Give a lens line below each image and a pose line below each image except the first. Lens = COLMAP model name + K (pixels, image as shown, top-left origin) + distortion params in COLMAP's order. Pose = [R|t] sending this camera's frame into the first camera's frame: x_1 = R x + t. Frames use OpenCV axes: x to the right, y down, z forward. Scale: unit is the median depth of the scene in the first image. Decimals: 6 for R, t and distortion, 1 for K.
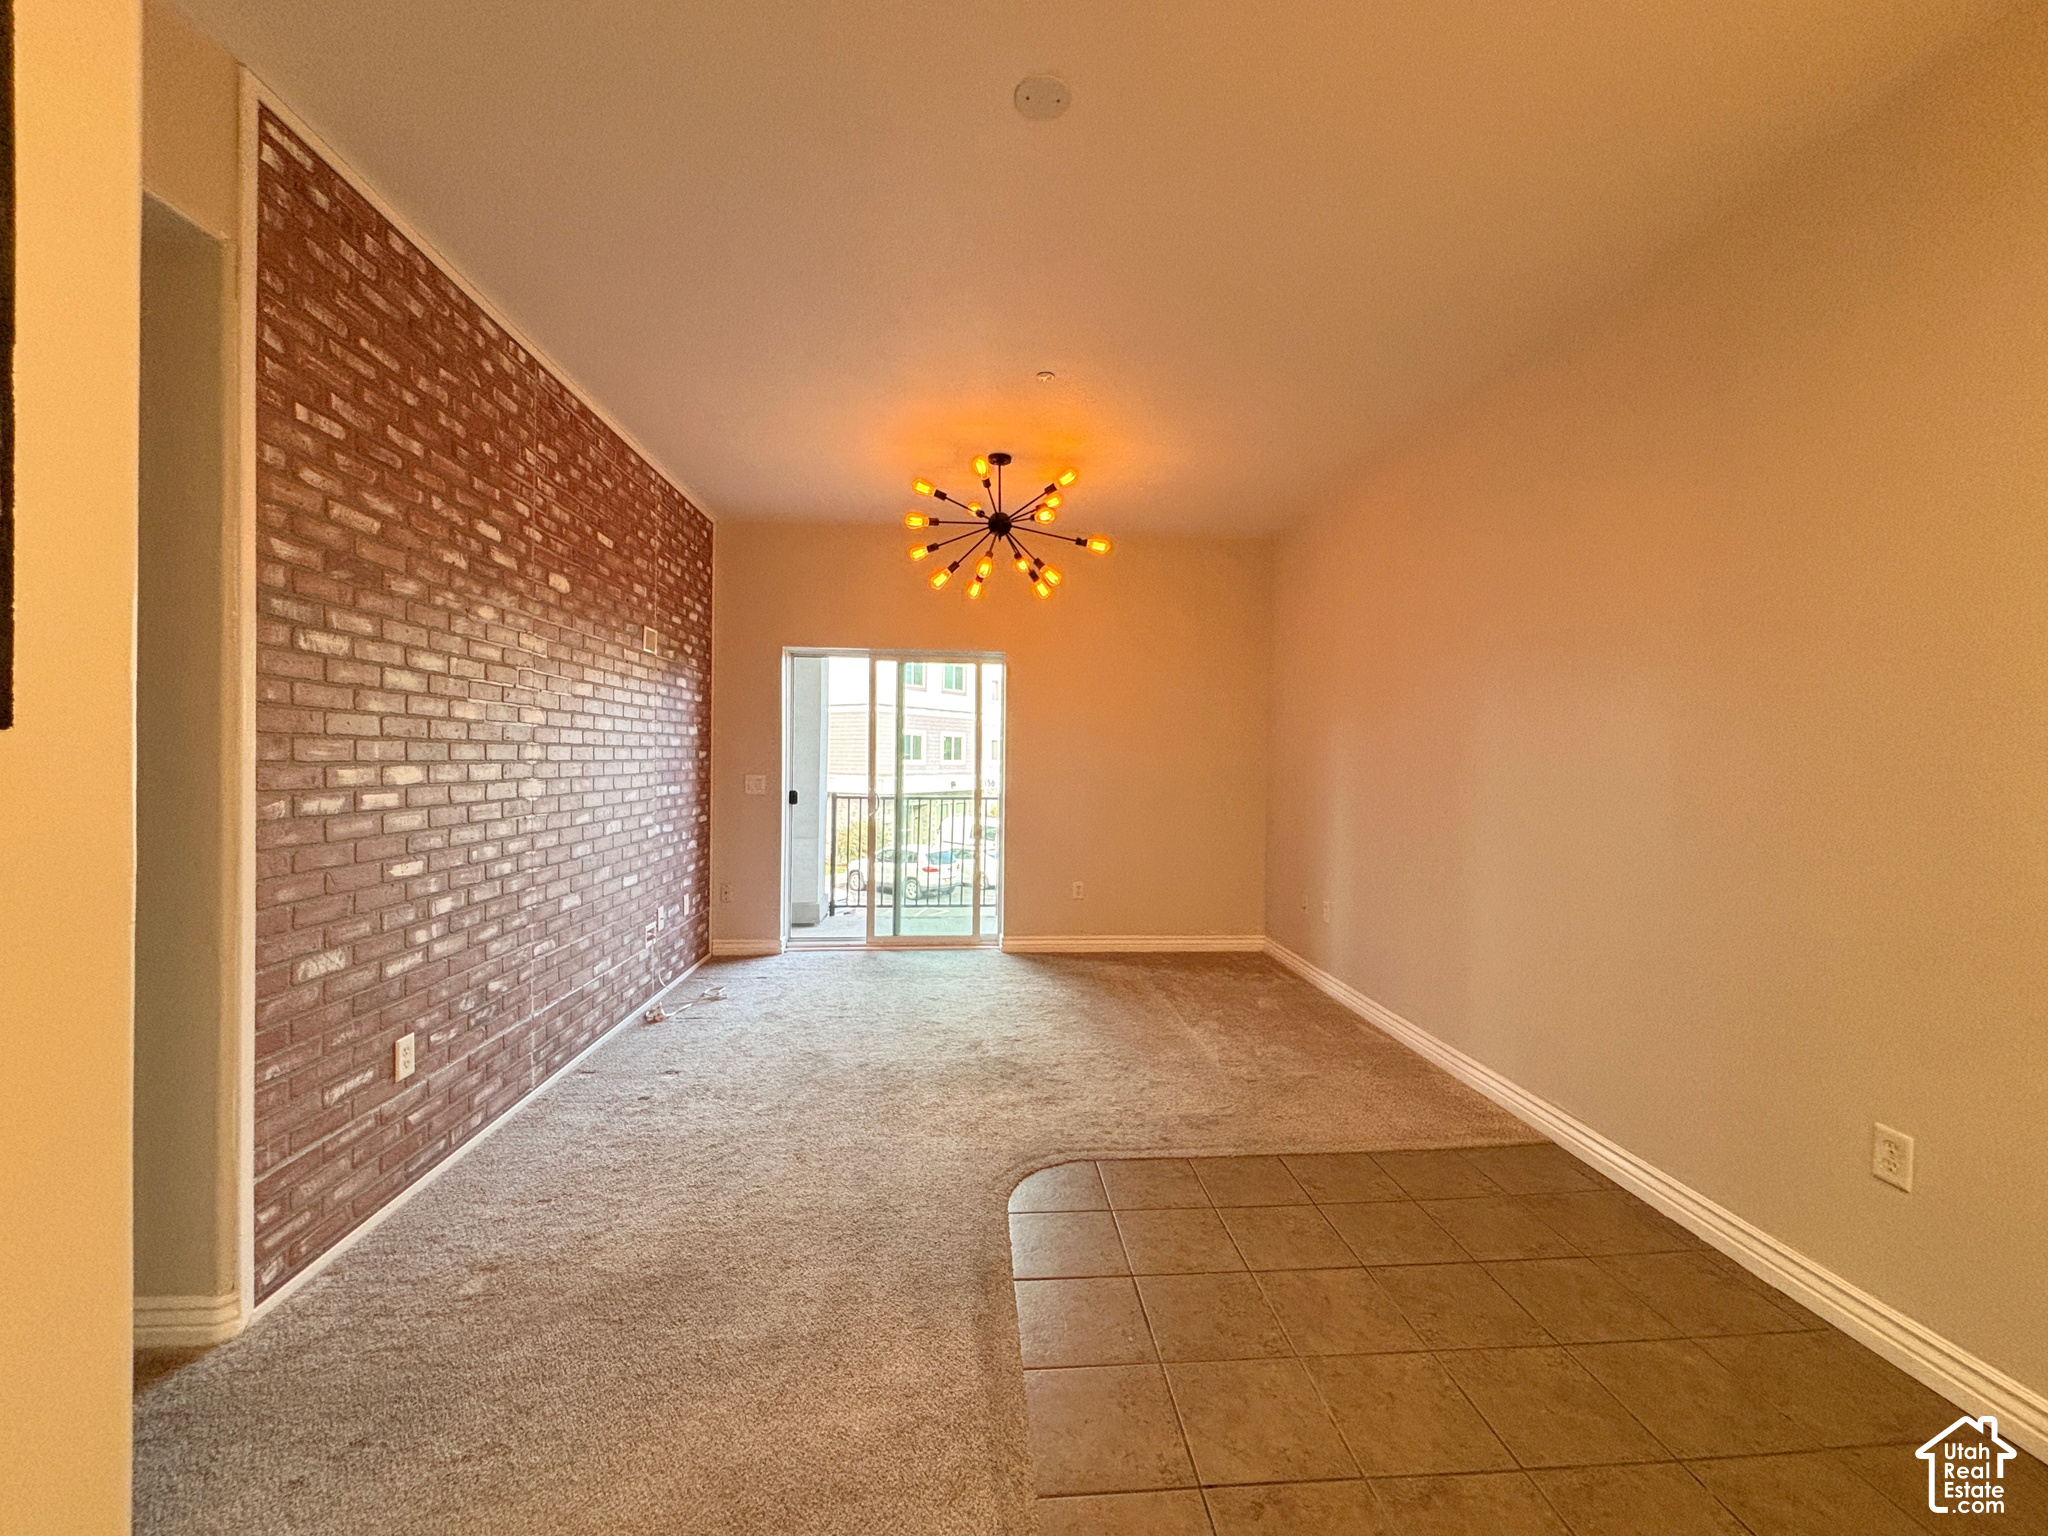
lens RADIAL K [[819.8, 0, 1051.3], [0, 819.8, 763.1], [0, 0, 1]] dist [-0.010802, -0.000230]
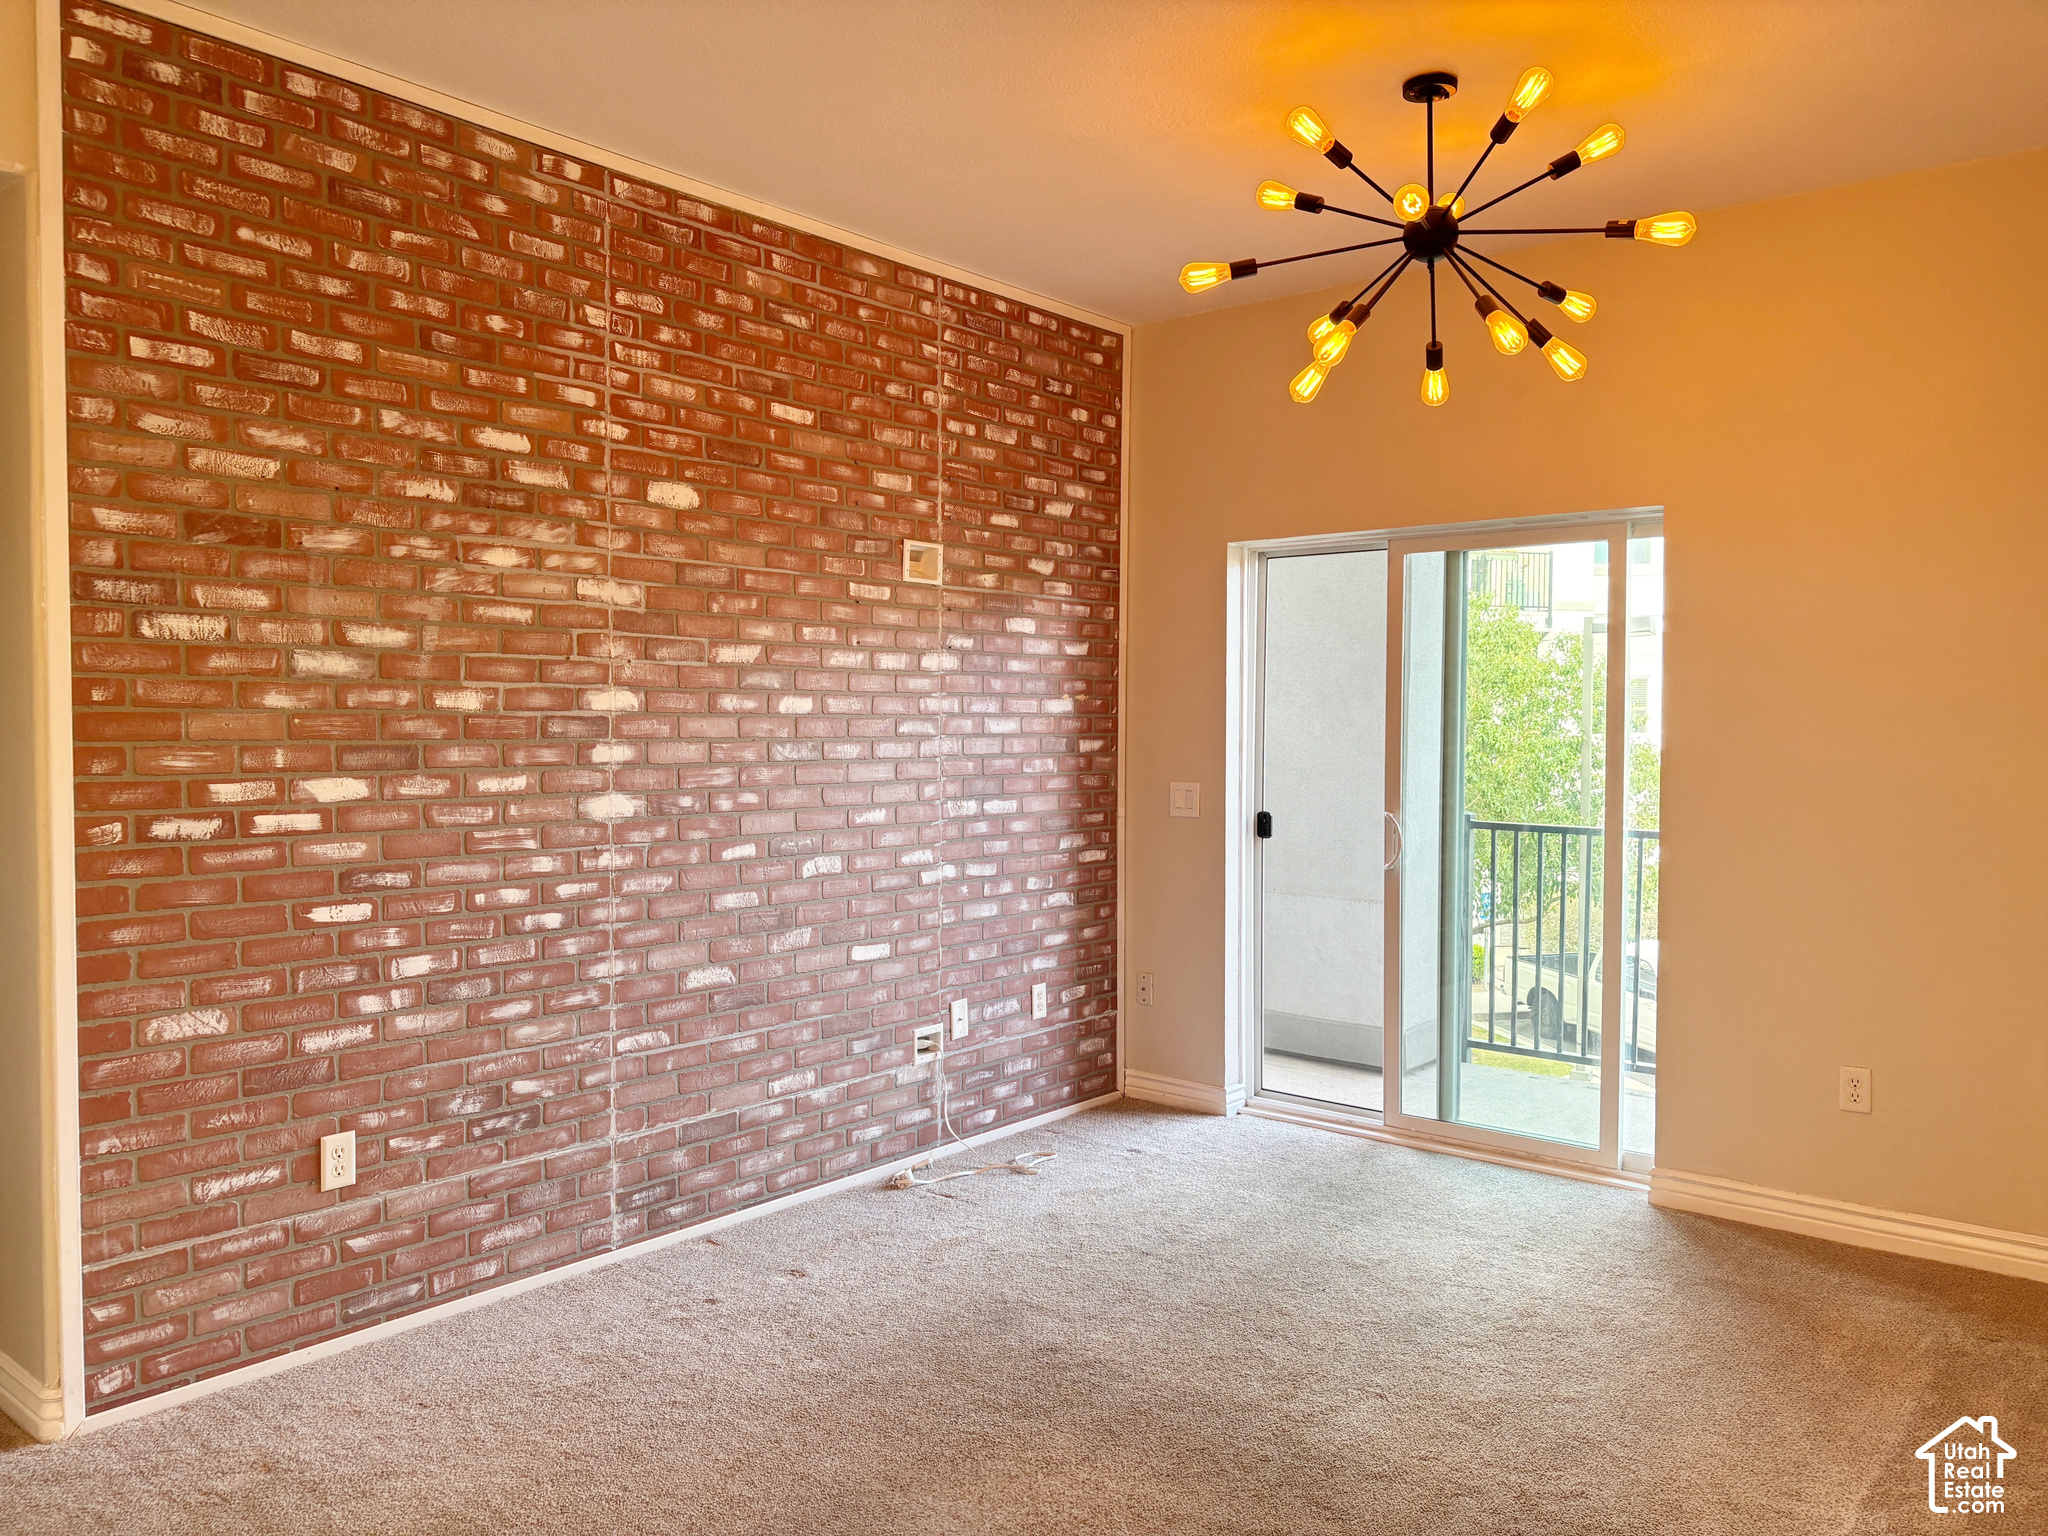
lens RADIAL K [[1538.4, 0, 1024.0], [0, 1538.4, 768.0], [0, 0, 1]] dist [0.050344, -0.073595]
pose [[0.702034, 0.013583, -0.712014, 0.626540], [-0.000331, 0.999824, 0.018747, -0.029810], [0.712143, -0.012926, 0.701915, 0.409478]]
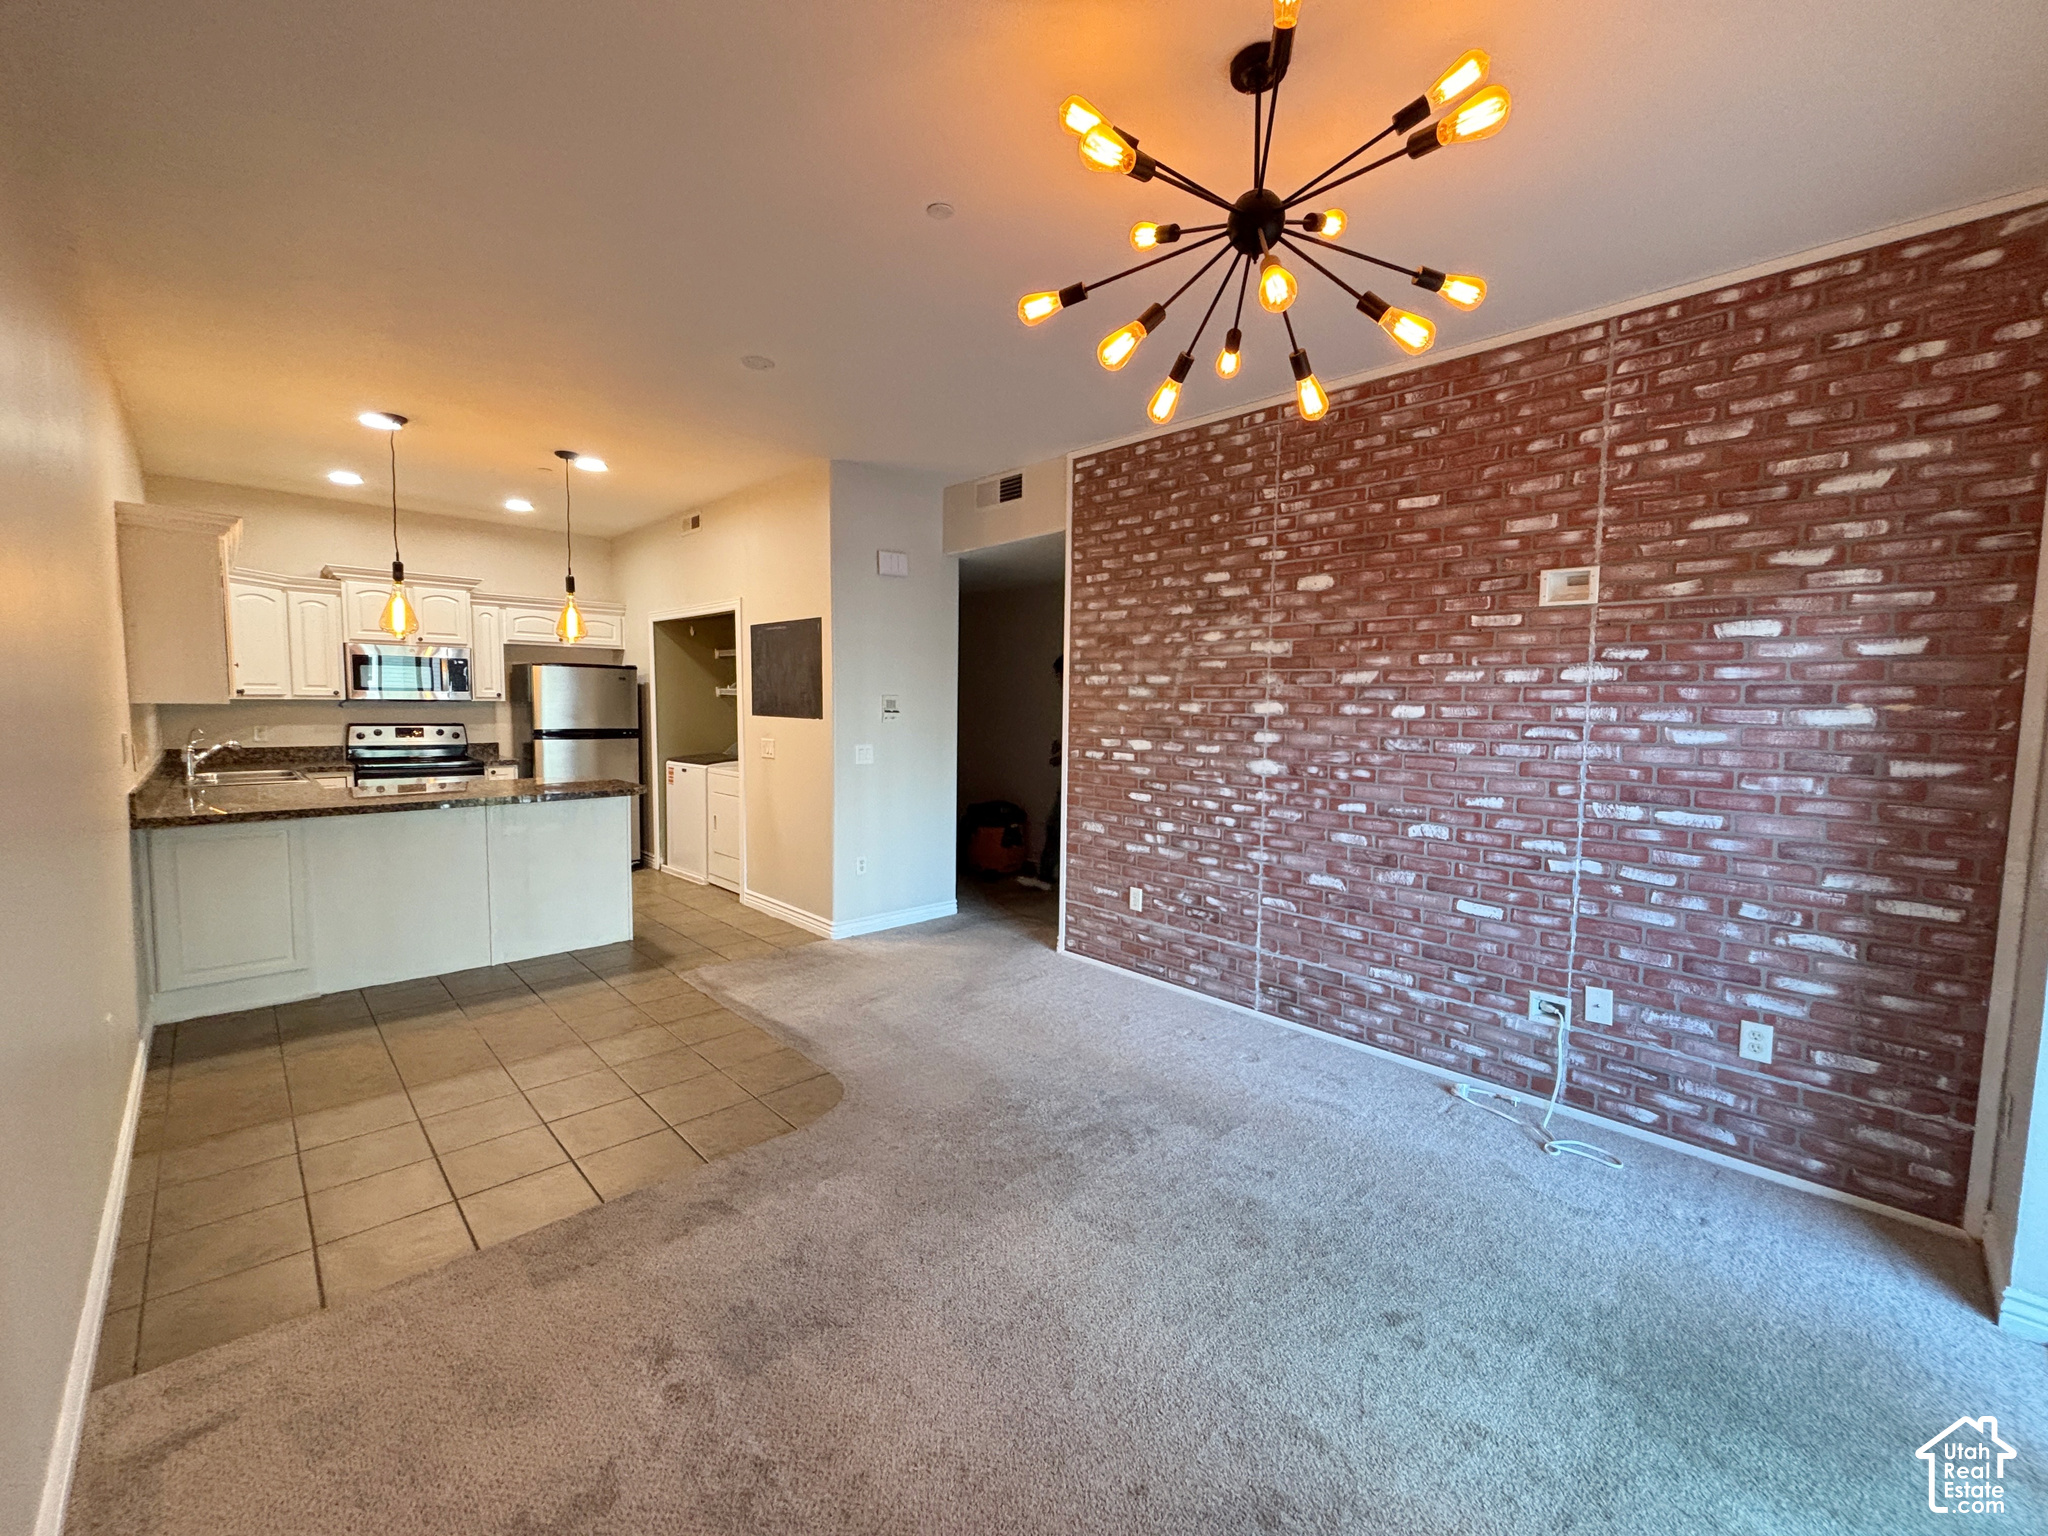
lens RADIAL K [[826.9, 0, 1024.0], [0, 826.9, 768.0], [0, 0, 1]] dist [-0.000881, -0.000704]
pose [[-0.789215, 0.027237, -0.613512, 0.490040], [-0.028199, 0.996355, 0.080509, -0.067994], [0.613469, 0.080839, -0.785570, 2.099167]]
